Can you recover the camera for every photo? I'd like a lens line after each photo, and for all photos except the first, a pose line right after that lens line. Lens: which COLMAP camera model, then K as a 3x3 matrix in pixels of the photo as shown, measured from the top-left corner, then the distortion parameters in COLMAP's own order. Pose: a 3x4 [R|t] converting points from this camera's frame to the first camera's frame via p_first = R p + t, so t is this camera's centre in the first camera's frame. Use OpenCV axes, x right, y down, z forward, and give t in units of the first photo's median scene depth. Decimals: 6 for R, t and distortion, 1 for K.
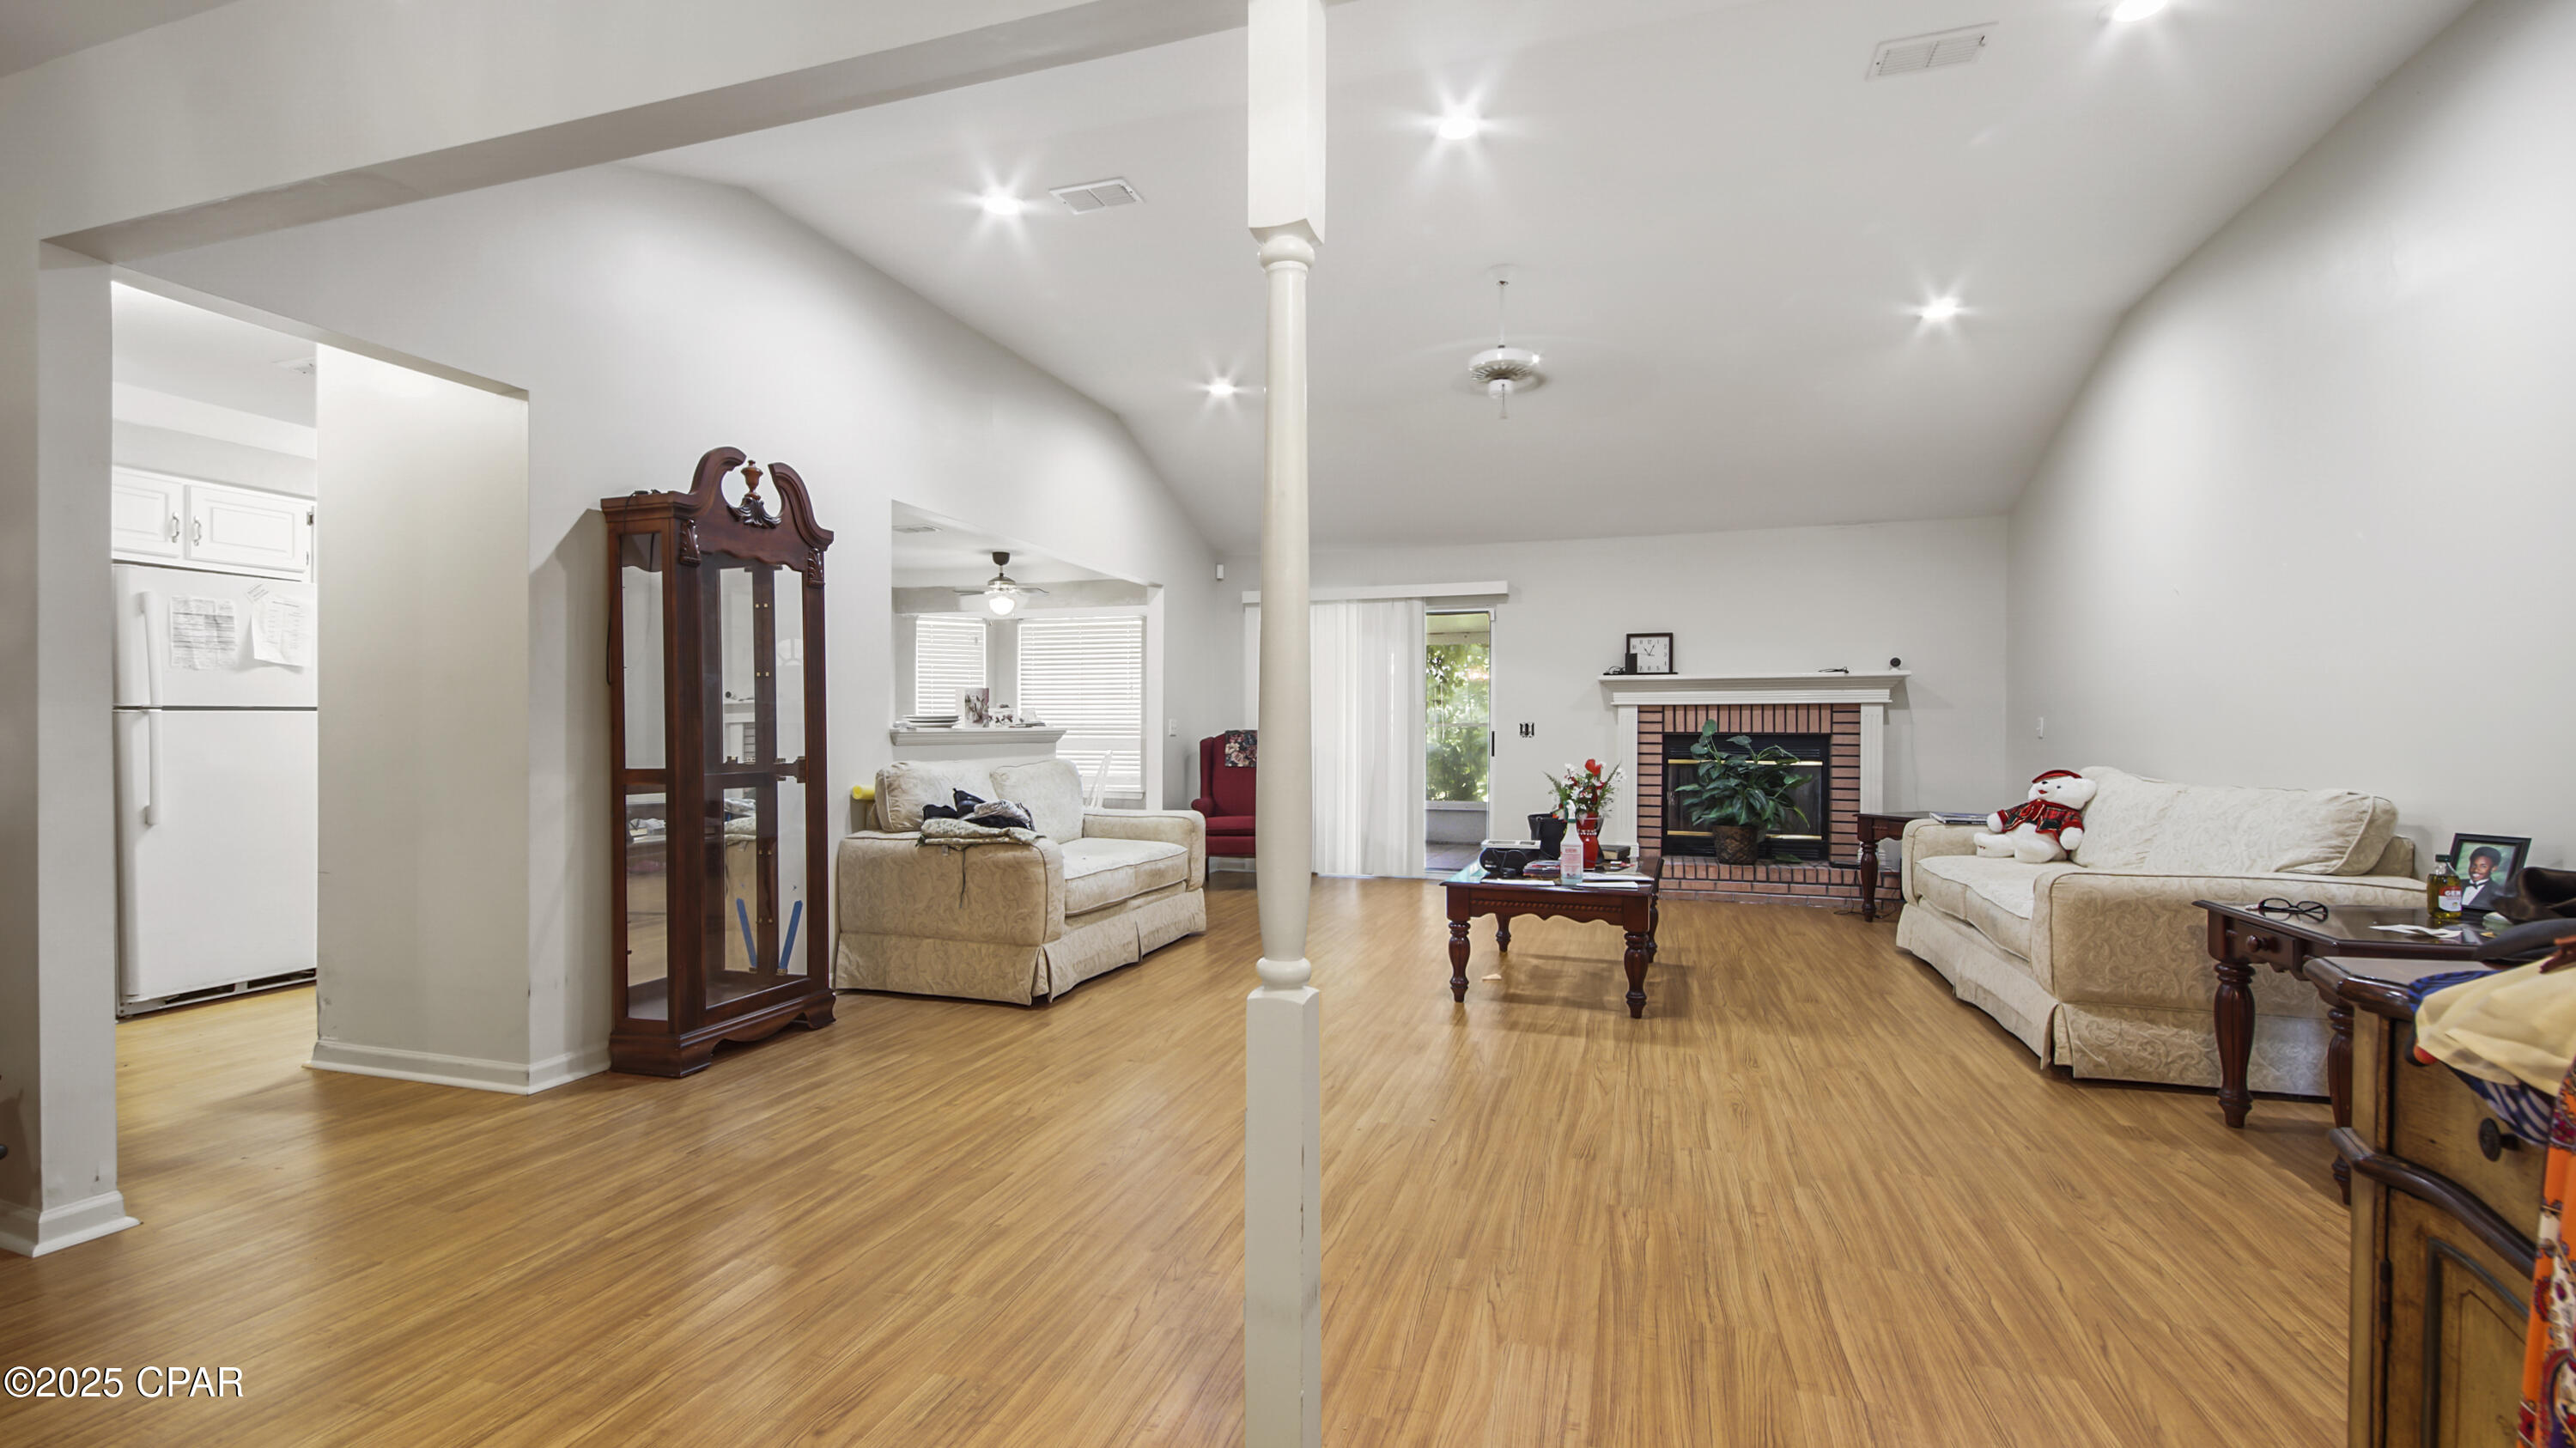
lens RADIAL K [[1130.3, 0, 1254.7], [0, 1130.3, 743.1], [0, 0, 1]] dist [0.022552, -0.000241]
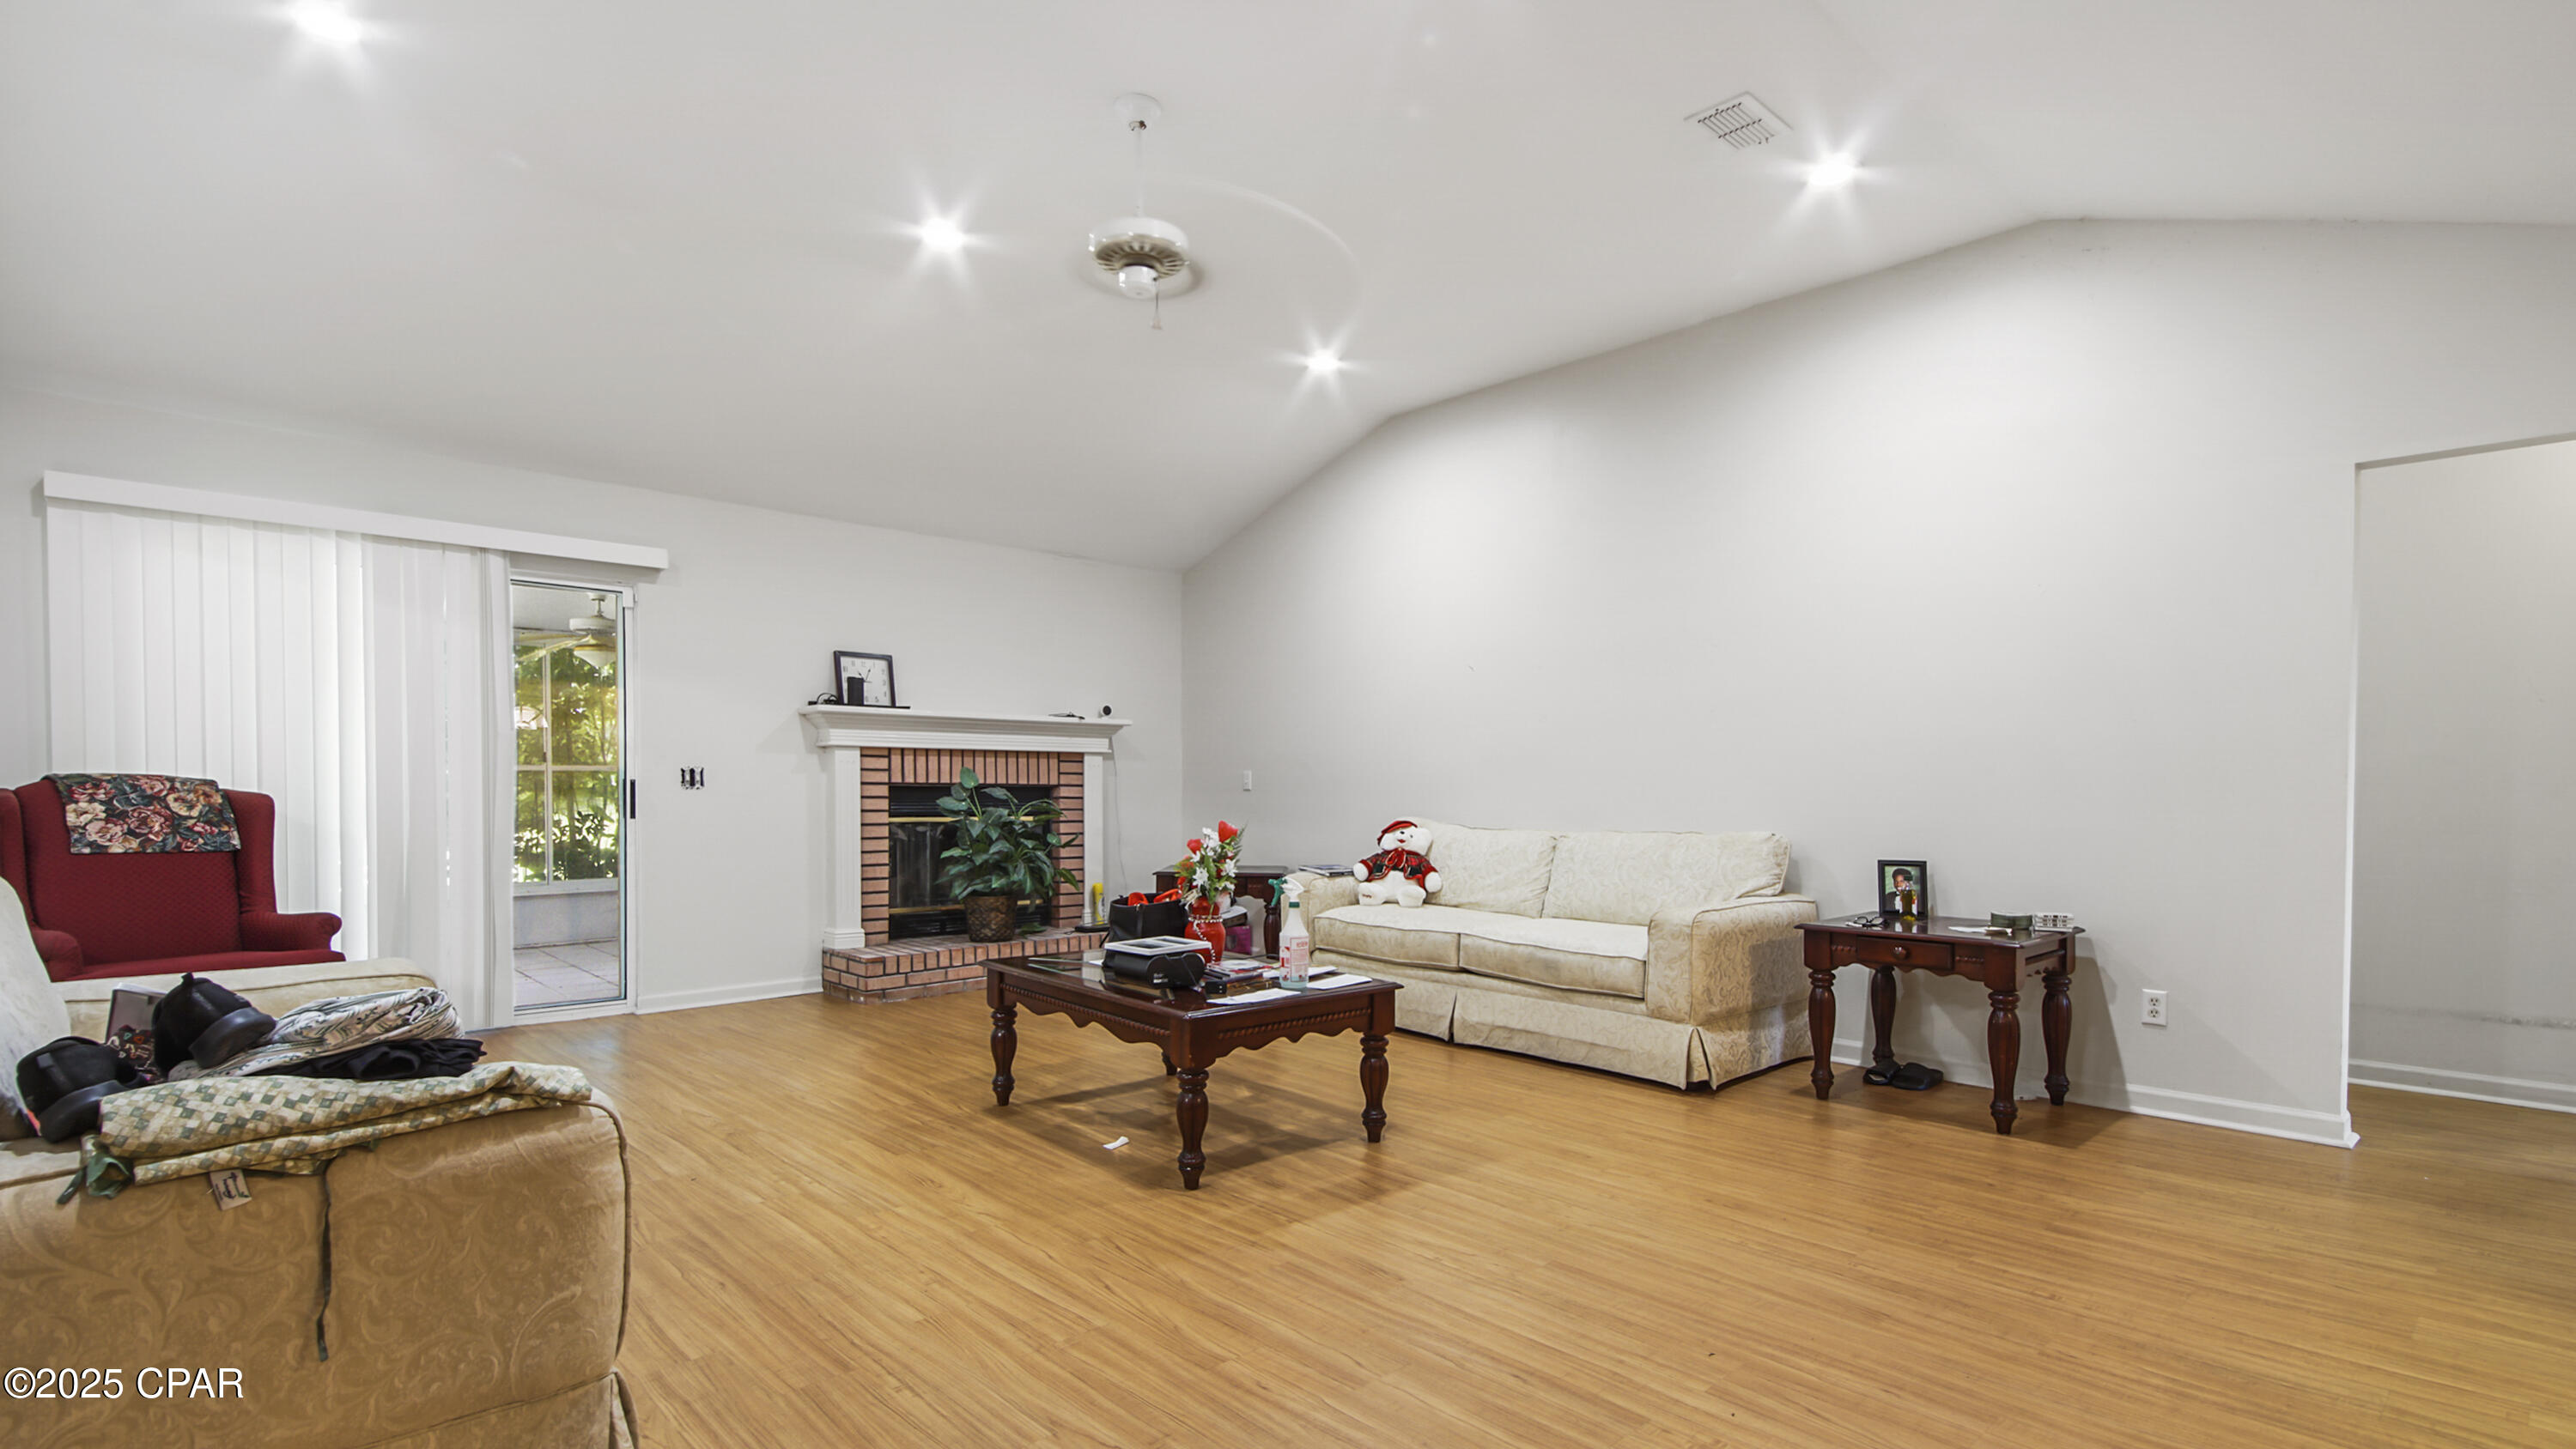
lens RADIAL K [[1217.0, 0, 1334.1], [0, 1217.0, 823.1], [0, 0, 1]] dist [0.039063, -0.030355]
pose [[0.465281, -0.025801, 0.884787, -0.255261], [0.002220, 0.999606, 0.027982, -0.005067], [-0.885161, -0.011055, 0.465154, 0.364227]]
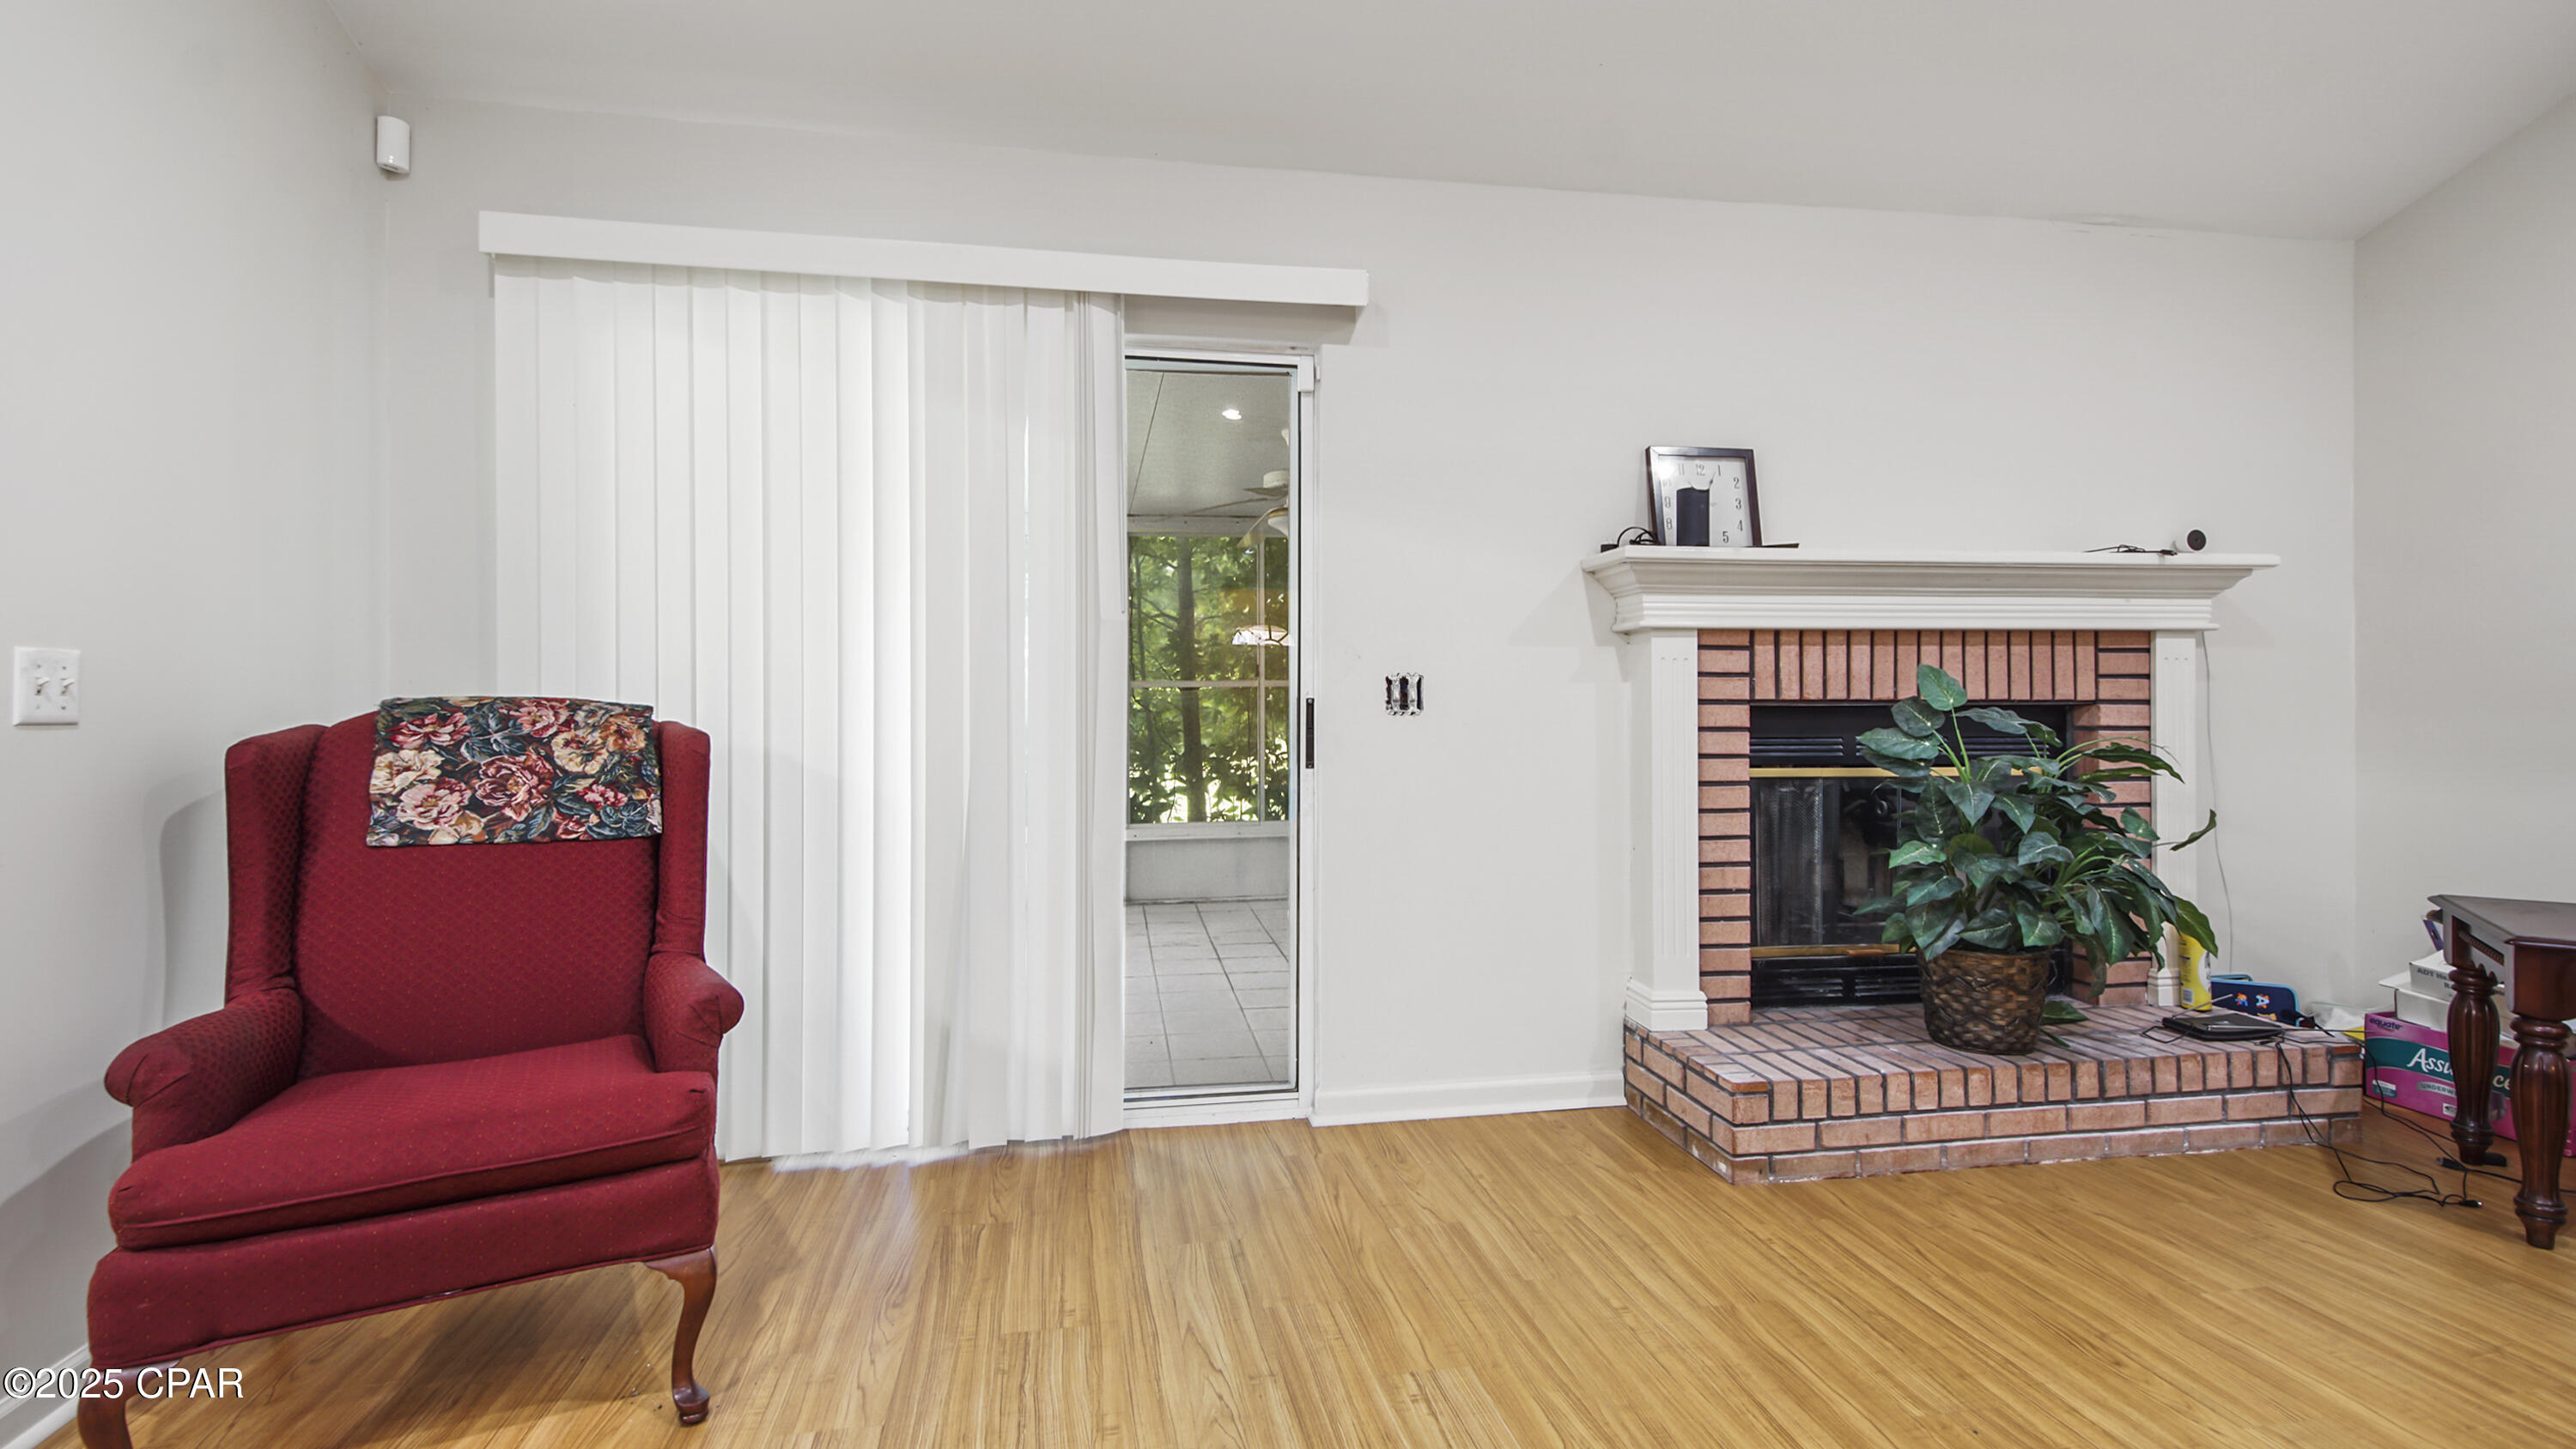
lens RADIAL K [[1205.8, 0, 1290.1], [0, 1205.8, 705.8], [0, 0, 1]] dist [0.056077, -0.000057]
pose [[0.879257, -0.007227, 0.476292, 0.024369], [0.008034, 0.999968, 0.000341, -0.009512], [-0.476279, 0.003526, 0.879287, 0.756857]]
